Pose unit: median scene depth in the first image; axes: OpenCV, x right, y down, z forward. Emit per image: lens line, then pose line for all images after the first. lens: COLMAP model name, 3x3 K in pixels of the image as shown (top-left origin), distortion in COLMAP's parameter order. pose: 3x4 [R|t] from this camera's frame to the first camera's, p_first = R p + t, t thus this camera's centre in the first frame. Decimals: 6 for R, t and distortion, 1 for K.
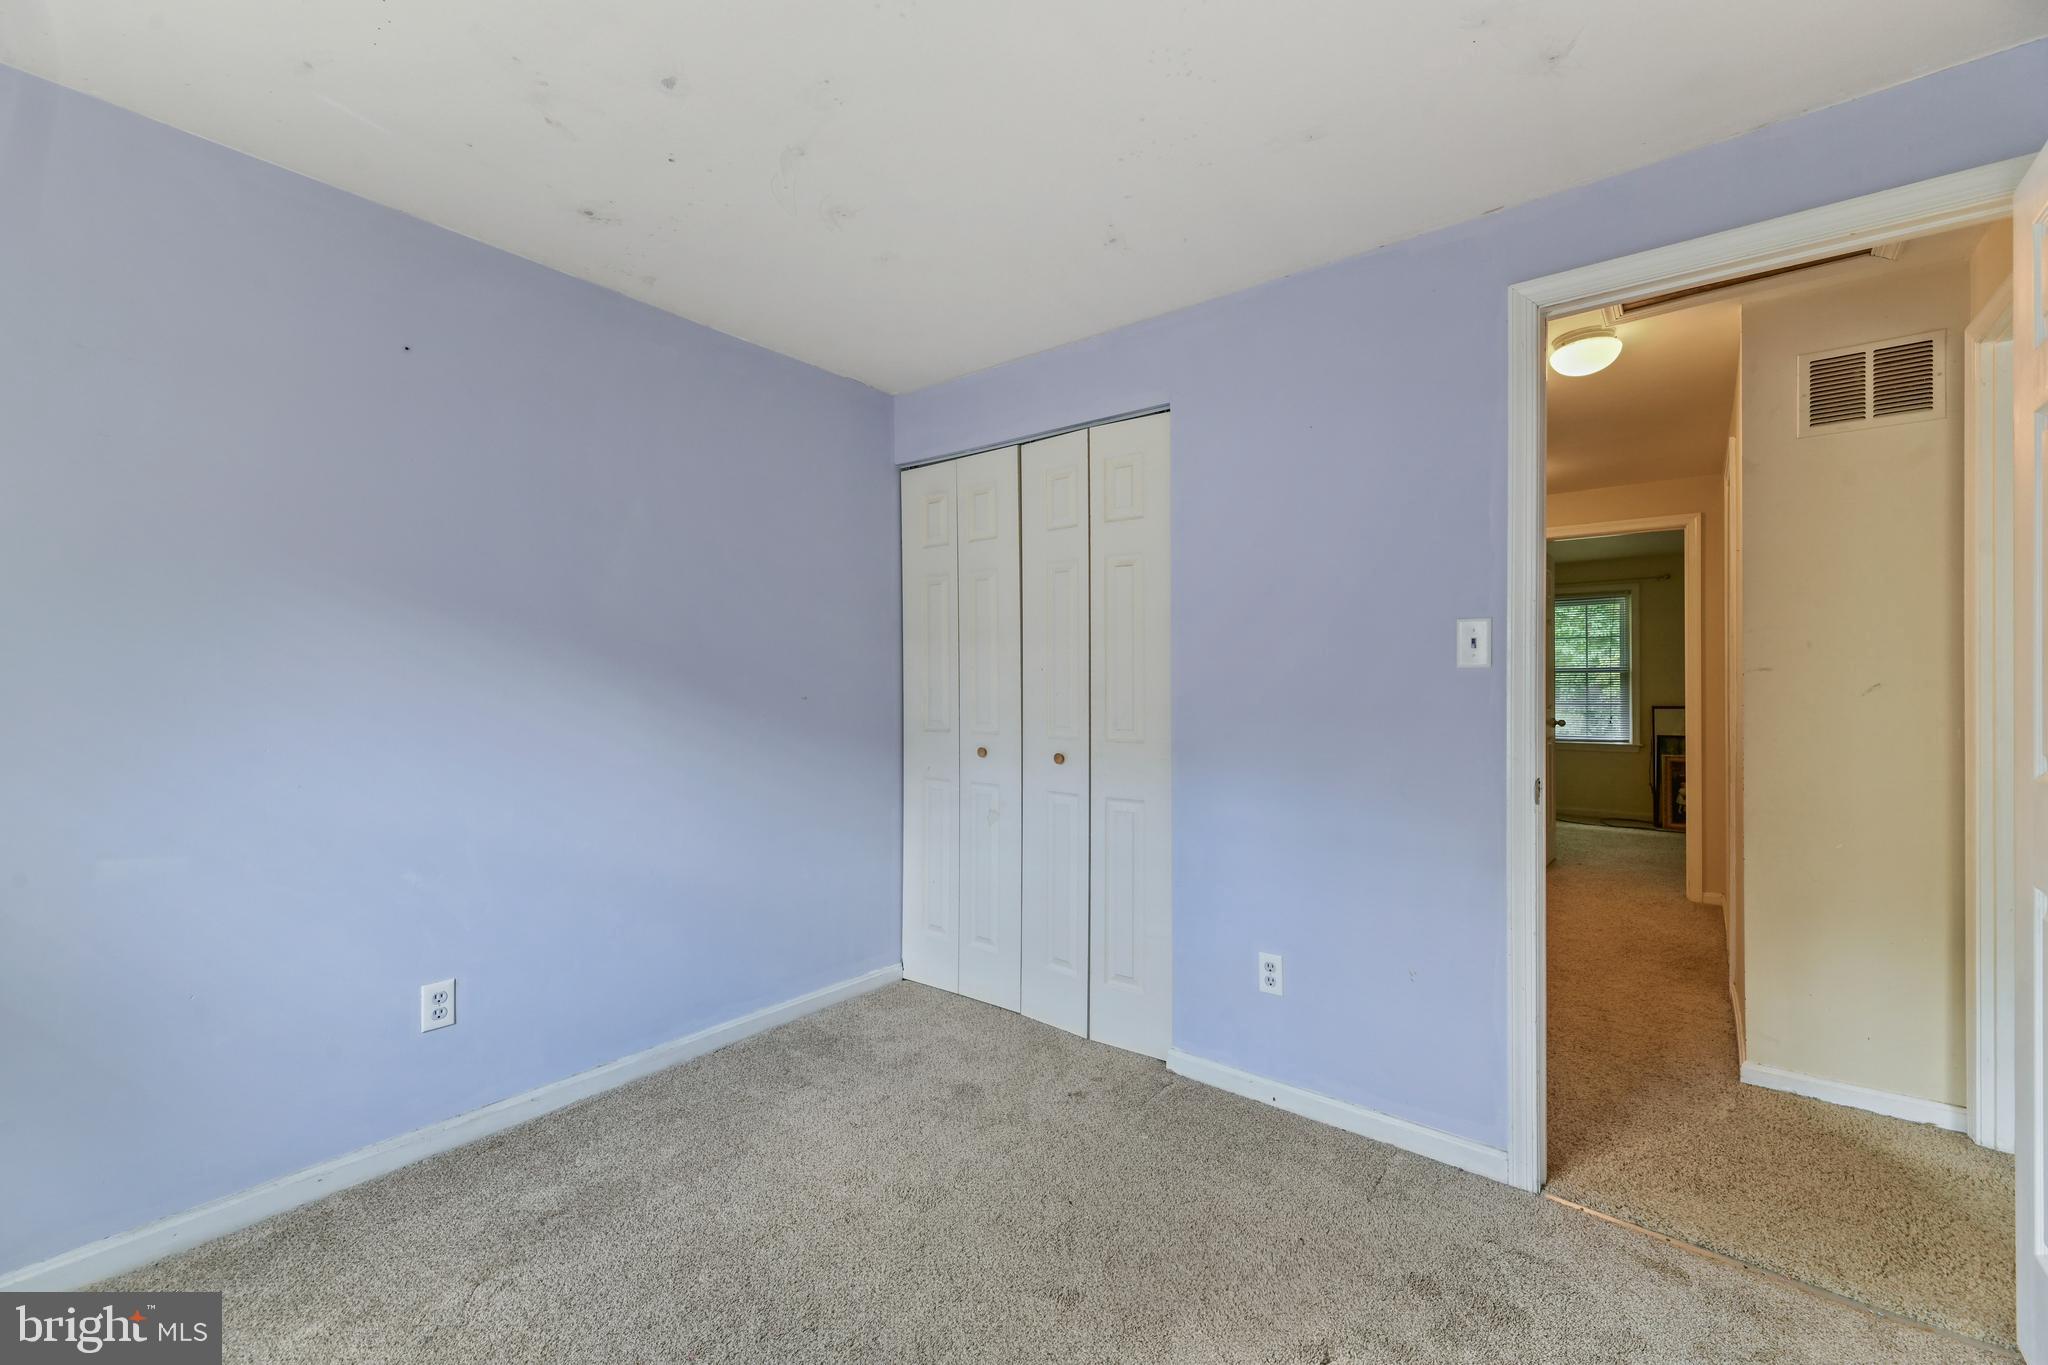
lens RADIAL K [[824.6, 0, 1029.0], [0, 824.6, 674.0], [0, 0, 1]] dist [0.007954, -0.001014]
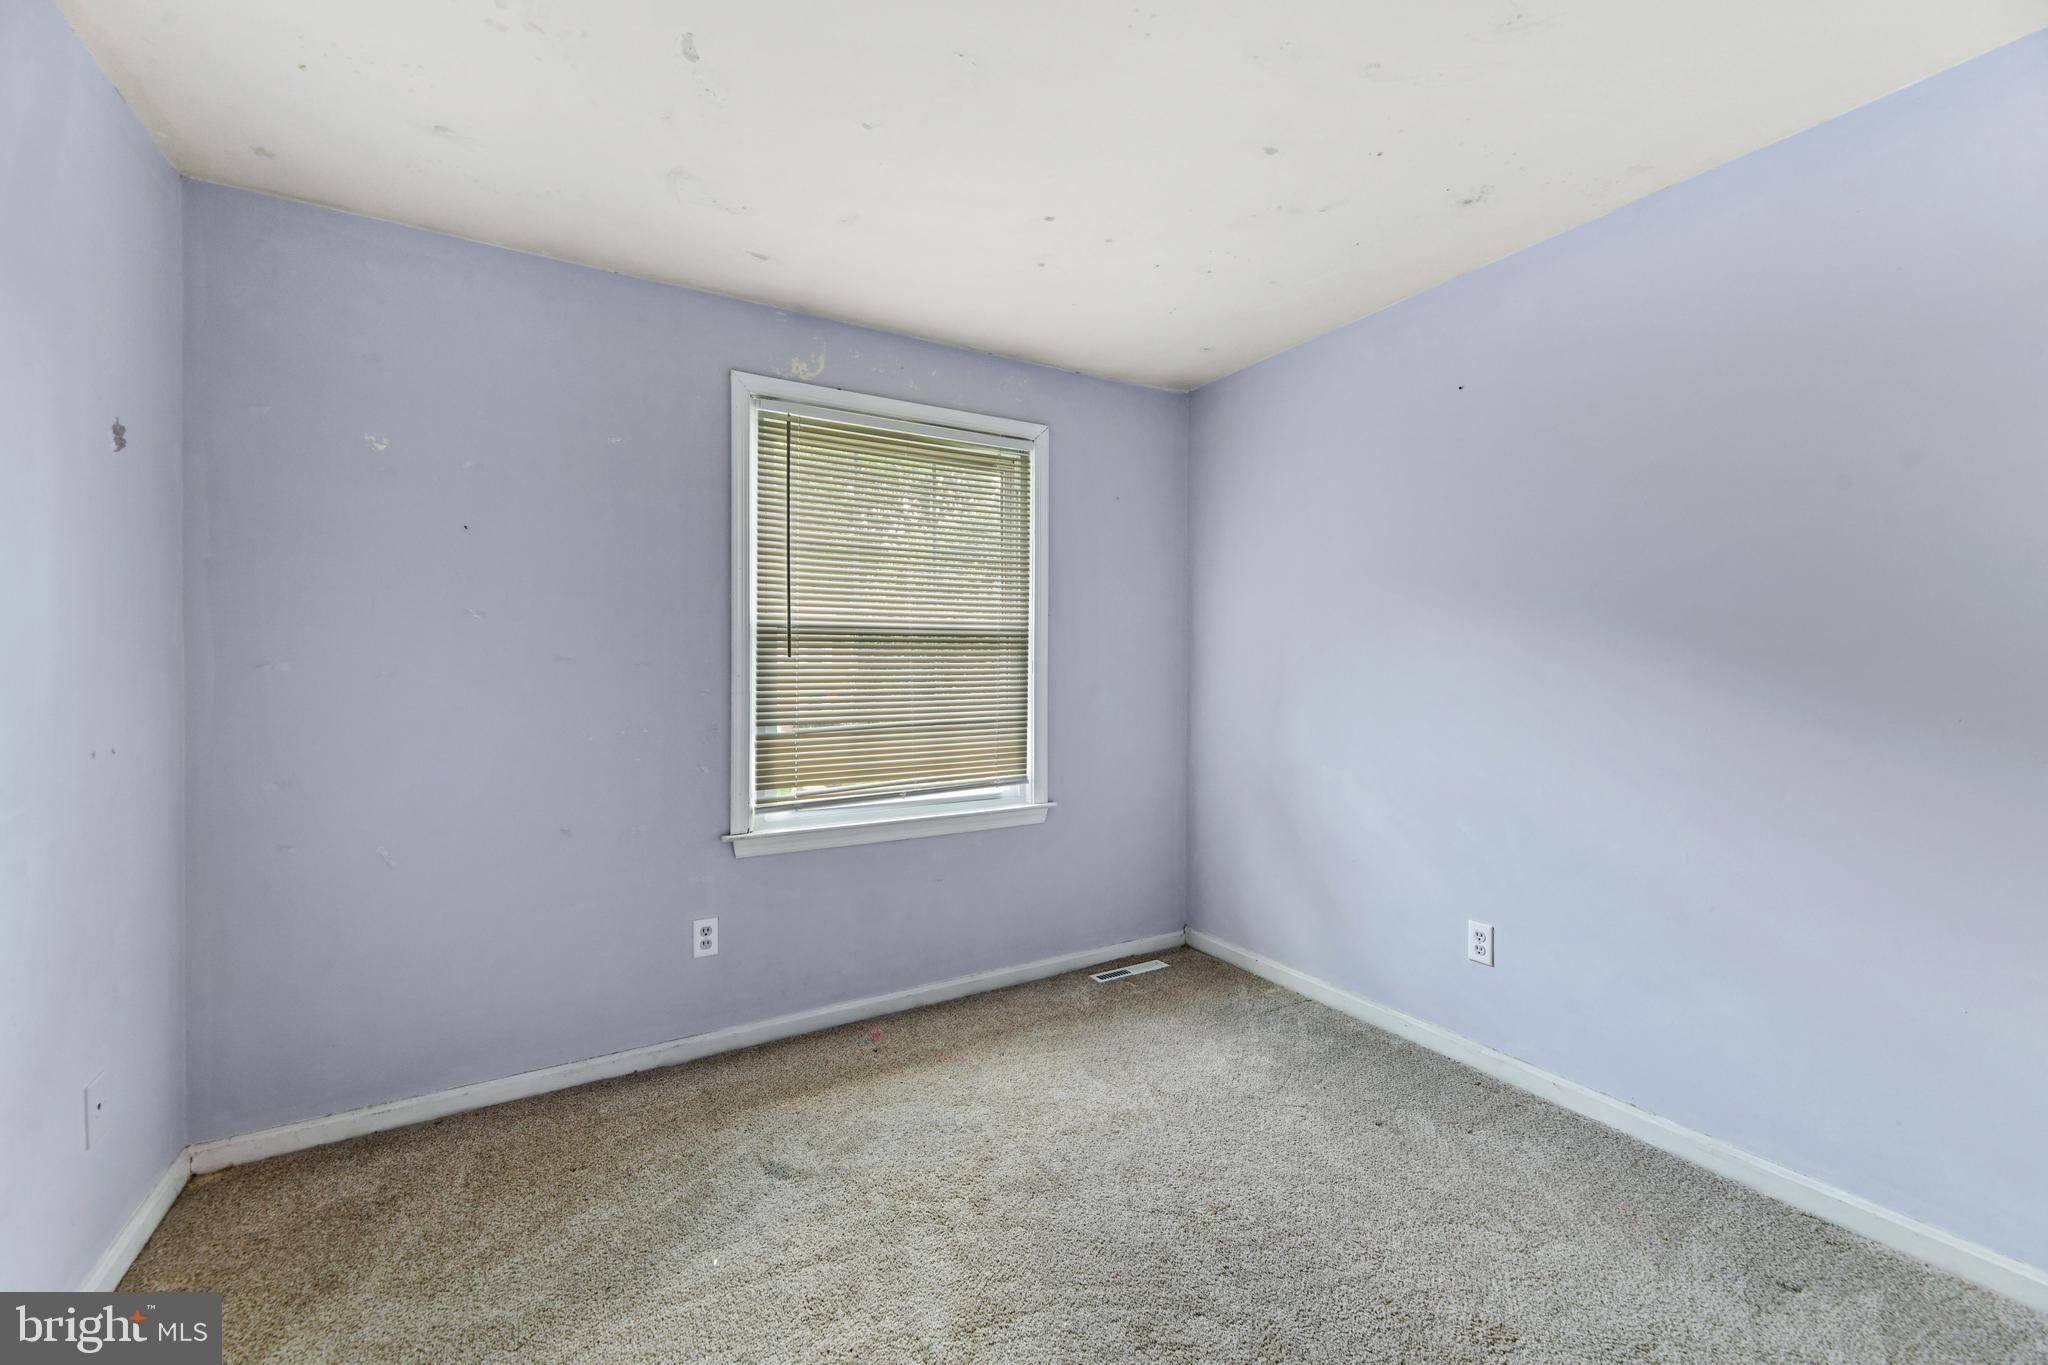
lens RADIAL K [[824.6, 0, 1029.0], [0, 824.6, 674.0], [0, 0, 1]] dist [0.007954, -0.001014]
pose [[-0.339635, 0.005022, -0.940544, 0.642982], [0.001782, 0.999987, 0.004696, 0.020407], [0.940555, -0.000081, -0.339640, 0.880076]]
